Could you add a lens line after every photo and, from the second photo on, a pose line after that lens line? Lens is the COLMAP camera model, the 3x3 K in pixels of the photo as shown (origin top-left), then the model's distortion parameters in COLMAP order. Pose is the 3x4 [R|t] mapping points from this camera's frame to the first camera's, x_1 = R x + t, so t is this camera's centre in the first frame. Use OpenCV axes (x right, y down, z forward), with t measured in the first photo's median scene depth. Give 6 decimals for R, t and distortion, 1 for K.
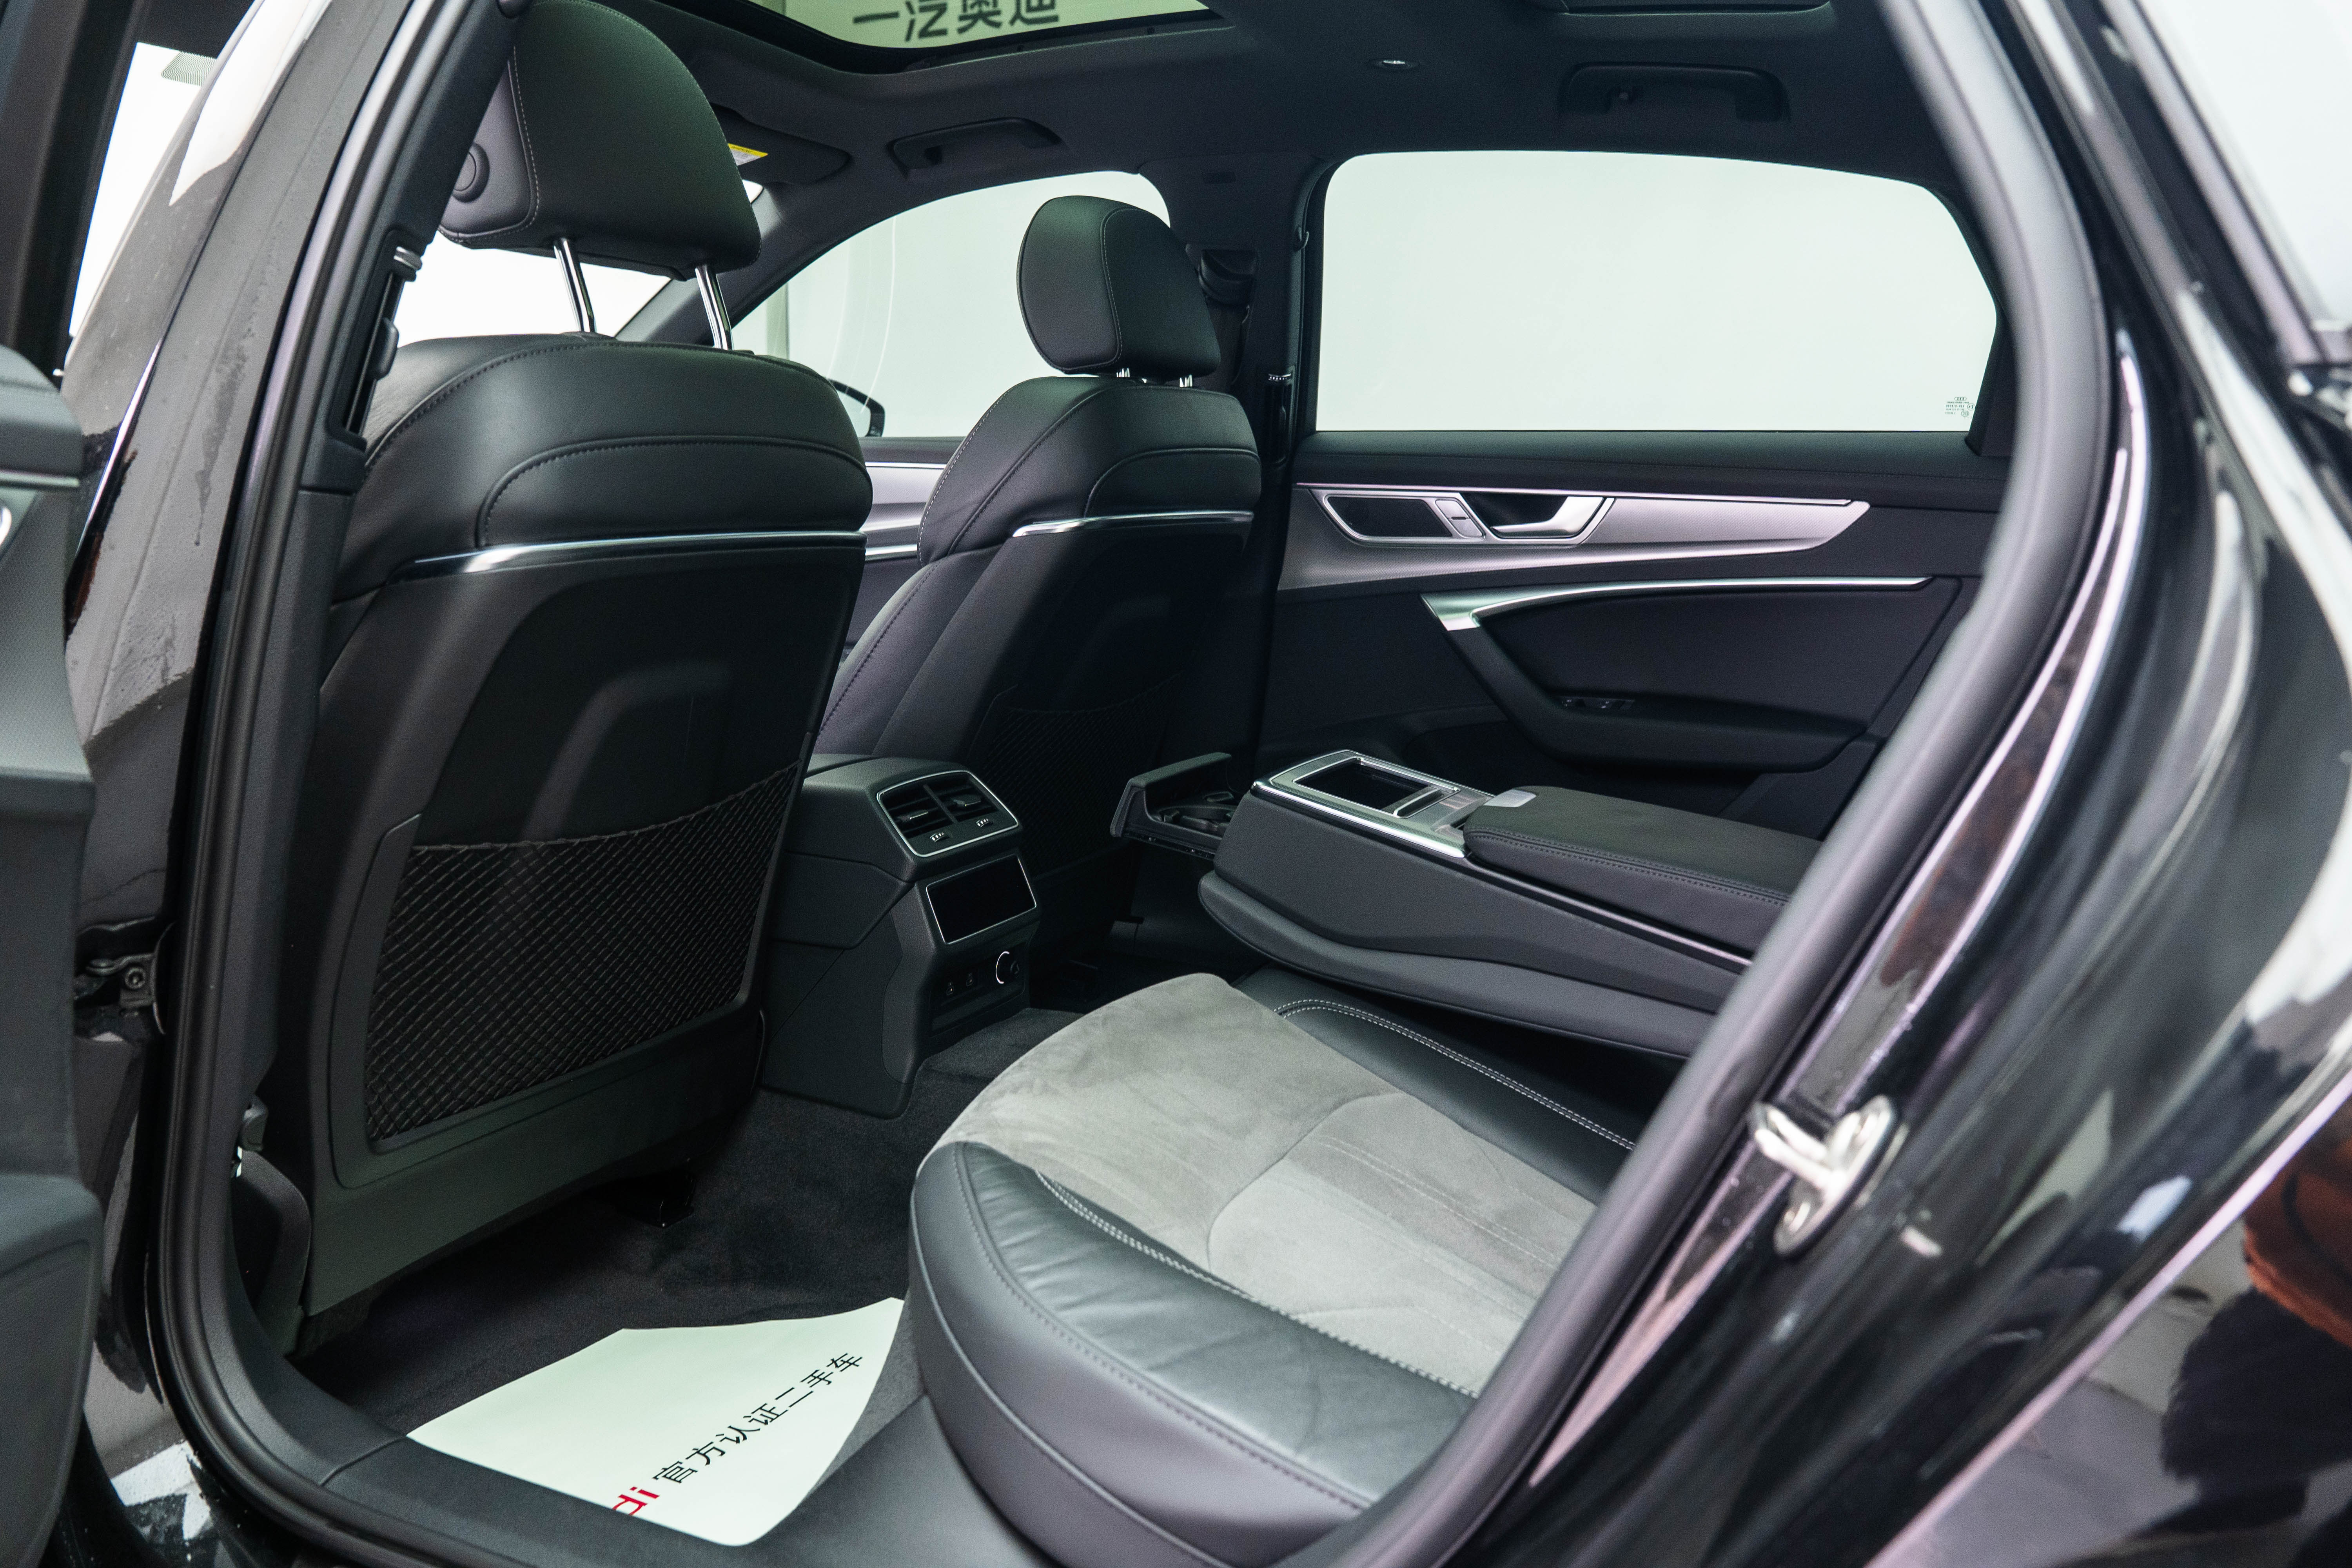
lens RADIAL K [[1873.2, 0, 1177.9], [0, 1873.2, 784.1], [0, 0, 1]] dist [0.011109, 0.007487]
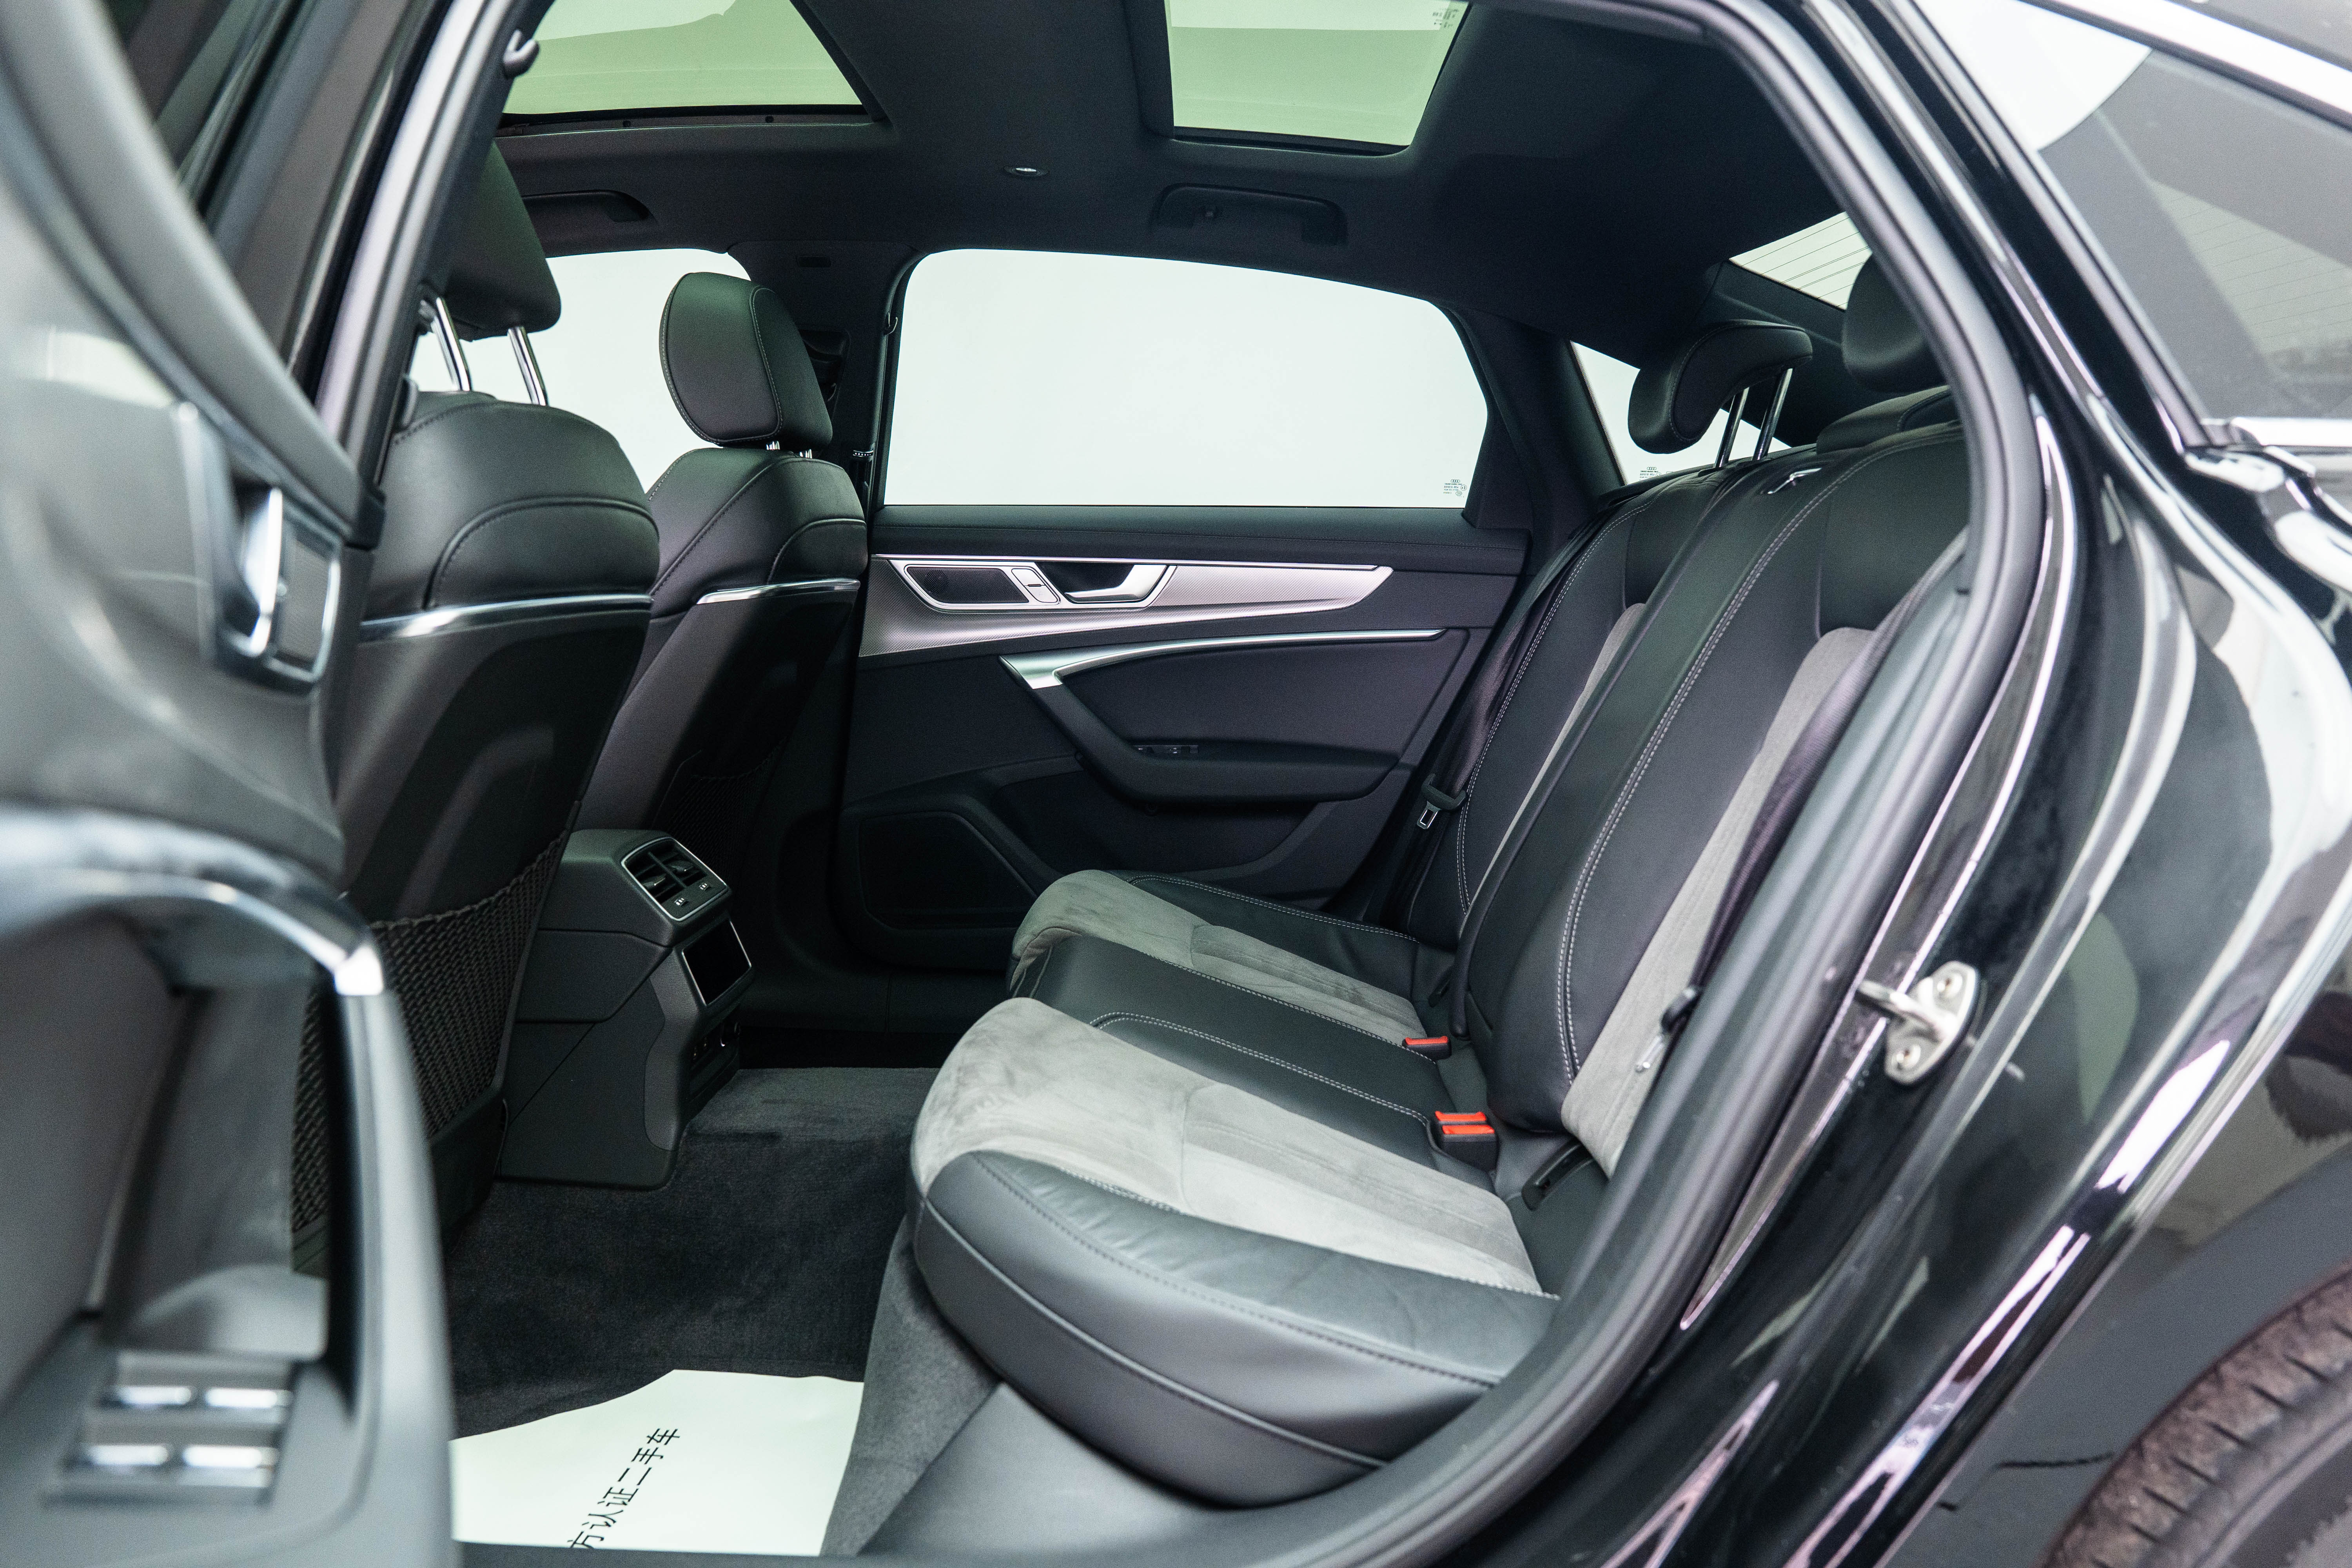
lens RADIAL K [[1873.2, 0, 1165.6], [0, 1873.2, 787.2], [0, 0, 1]] dist [0.011109, 0.007487]
pose [[0.917853, -0.052944, 0.393375, -0.237446], [0.069785, 0.997151, -0.028623, 0.011835], [-0.390739, 0.053723, 0.918933, -0.020596]]
